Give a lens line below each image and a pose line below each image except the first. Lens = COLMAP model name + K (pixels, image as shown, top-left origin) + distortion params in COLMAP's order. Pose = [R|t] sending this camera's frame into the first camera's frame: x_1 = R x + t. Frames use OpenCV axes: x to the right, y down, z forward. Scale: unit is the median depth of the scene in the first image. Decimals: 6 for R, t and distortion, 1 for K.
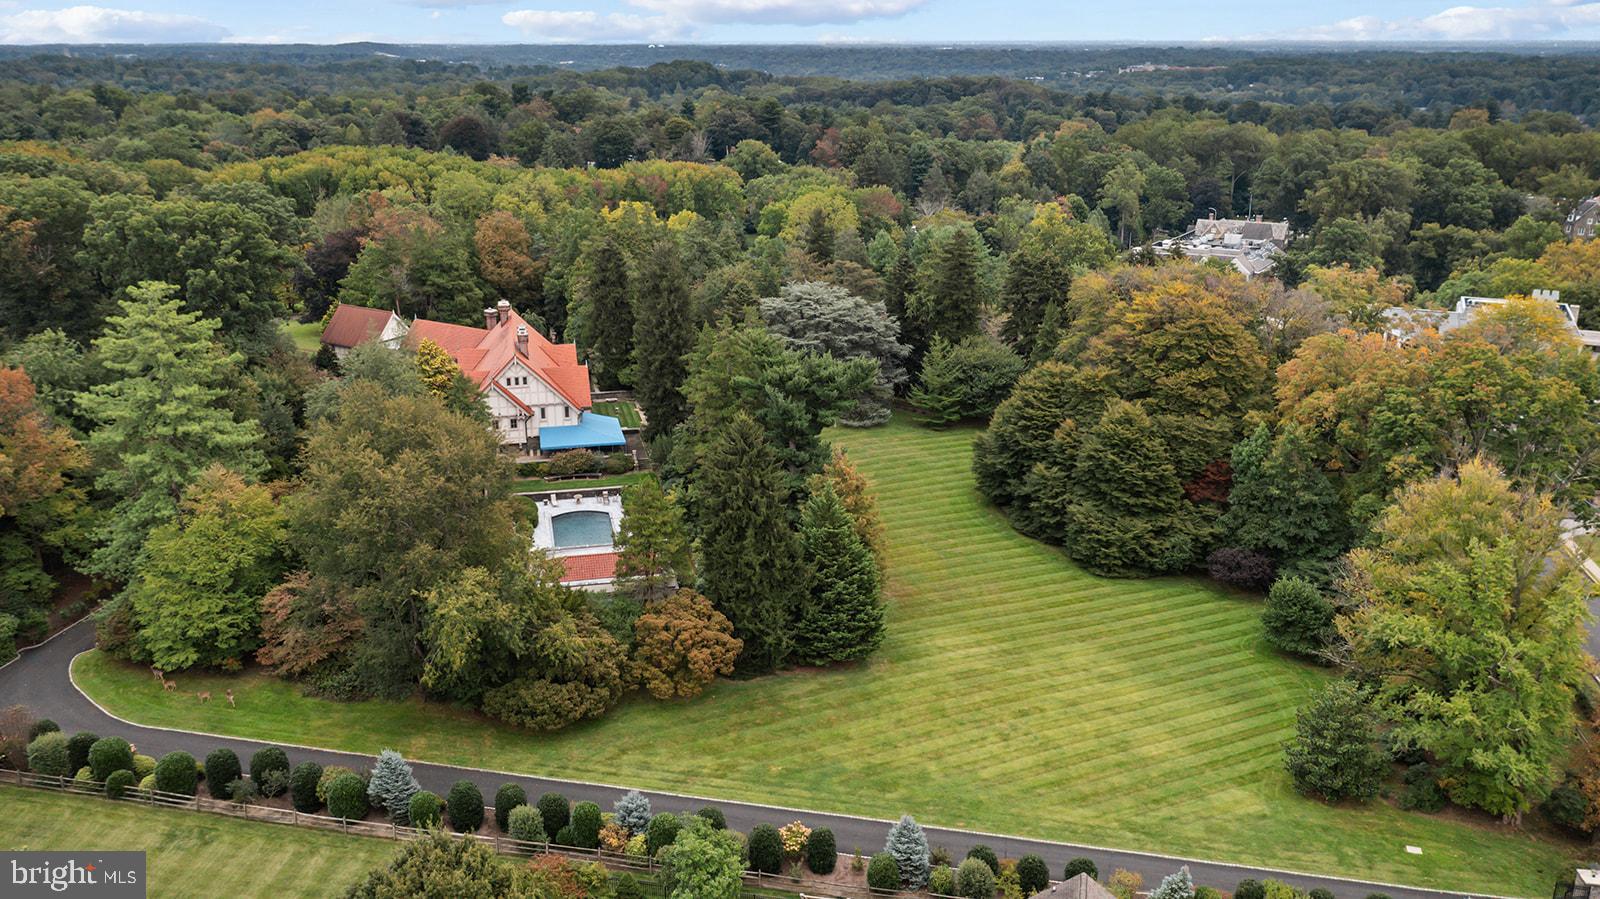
lens RADIAL K [[1287.2, 0, 800.0], [0, 1287.2, 449.5], [0, 0, 1]] dist [-0.005985, 0.003921]
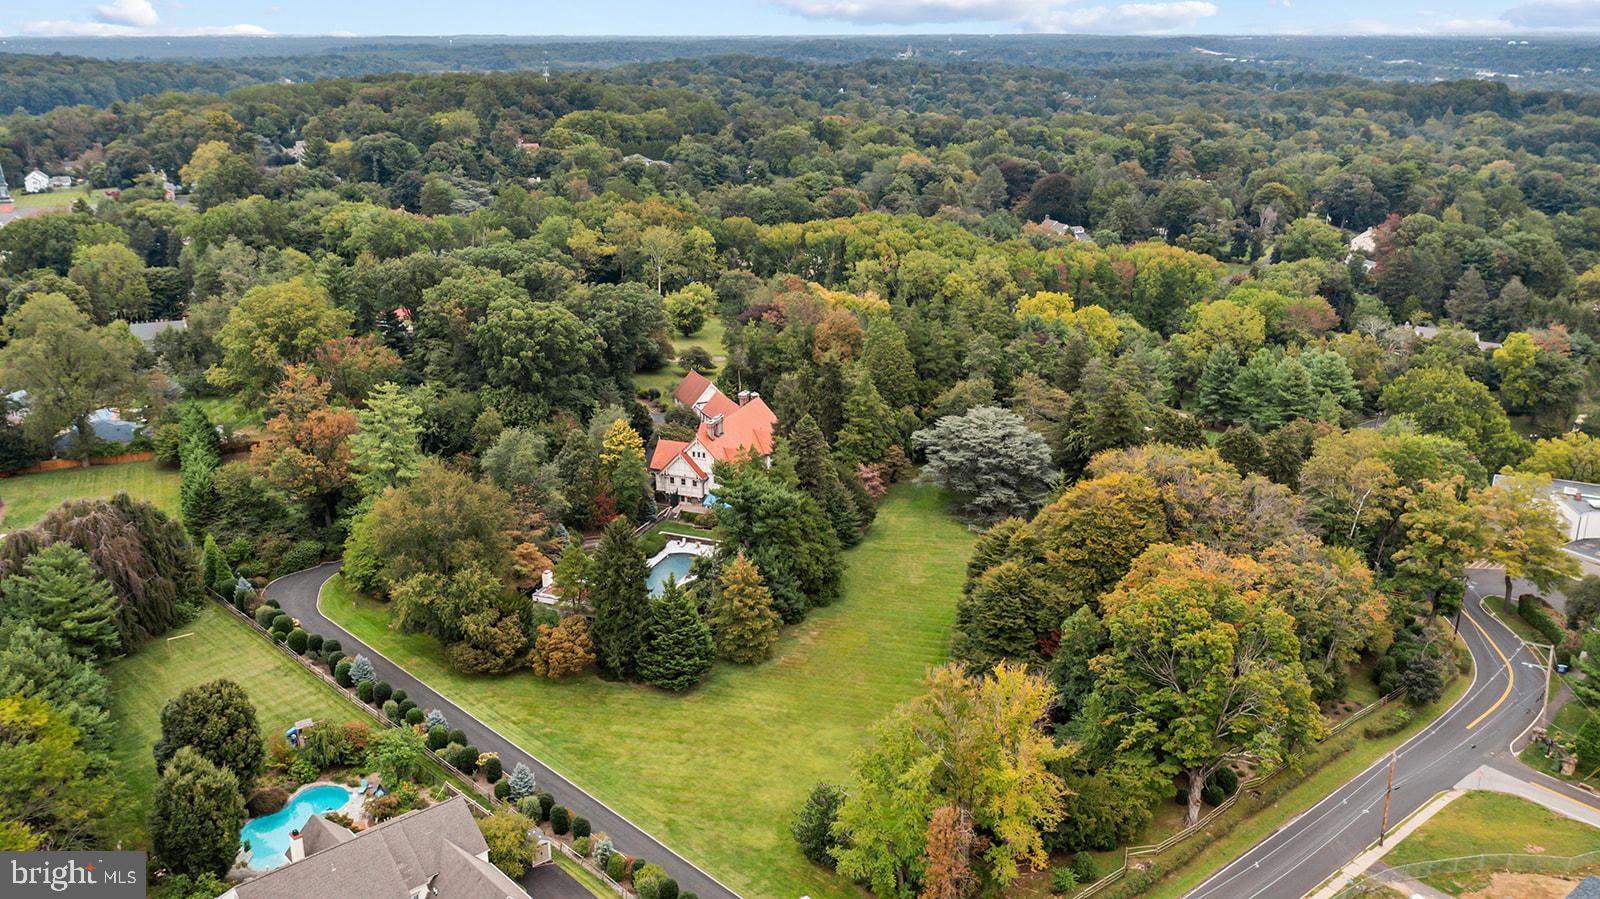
lens RADIAL K [[1315.3, 0, 802.8], [0, 1315.3, 417.0], [0, 0, 1]] dist [-0.027728, 0.002559]
pose [[0.839521, 0.162781, -0.518370, 0.674666], [-0.177165, 0.983934, 0.022053, -0.157960], [0.513631, 0.073323, 0.854872, -0.209385]]
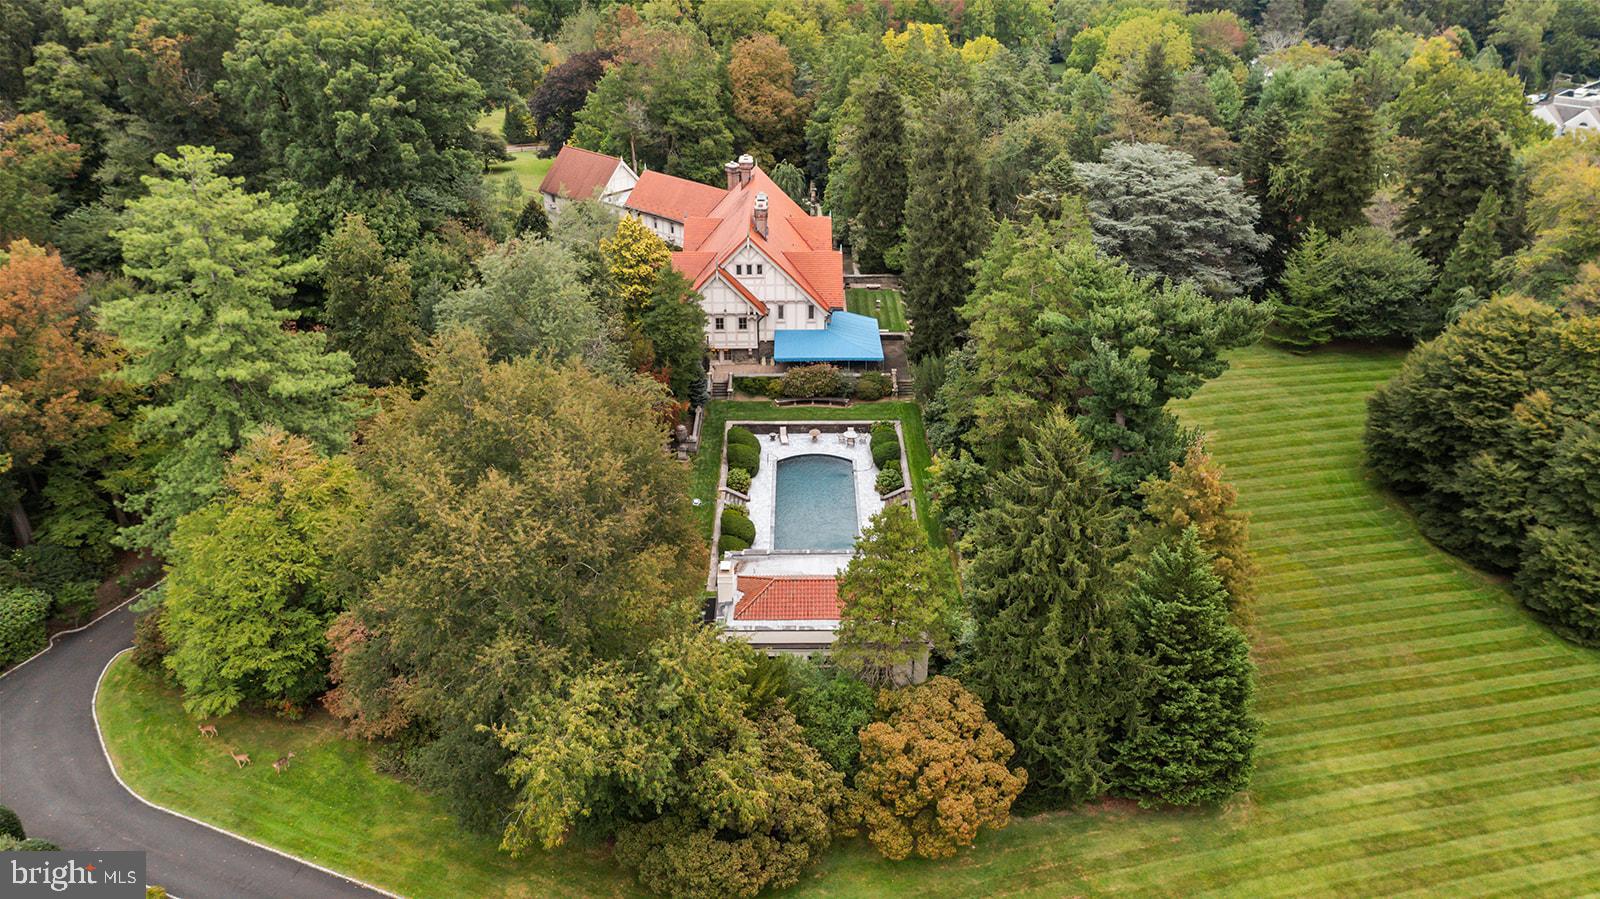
lens RADIAL K [[1287.2, 0, 800.0], [0, 1287.2, 449.5], [0, 0, 1]] dist [-0.005985, 0.003921]
pose [[0.975443, 0.091919, -0.200154, -0.028298], [-0.064513, 0.988134, 0.139389, -0.059996], [0.210592, -0.123054, 0.969798, 0.264031]]
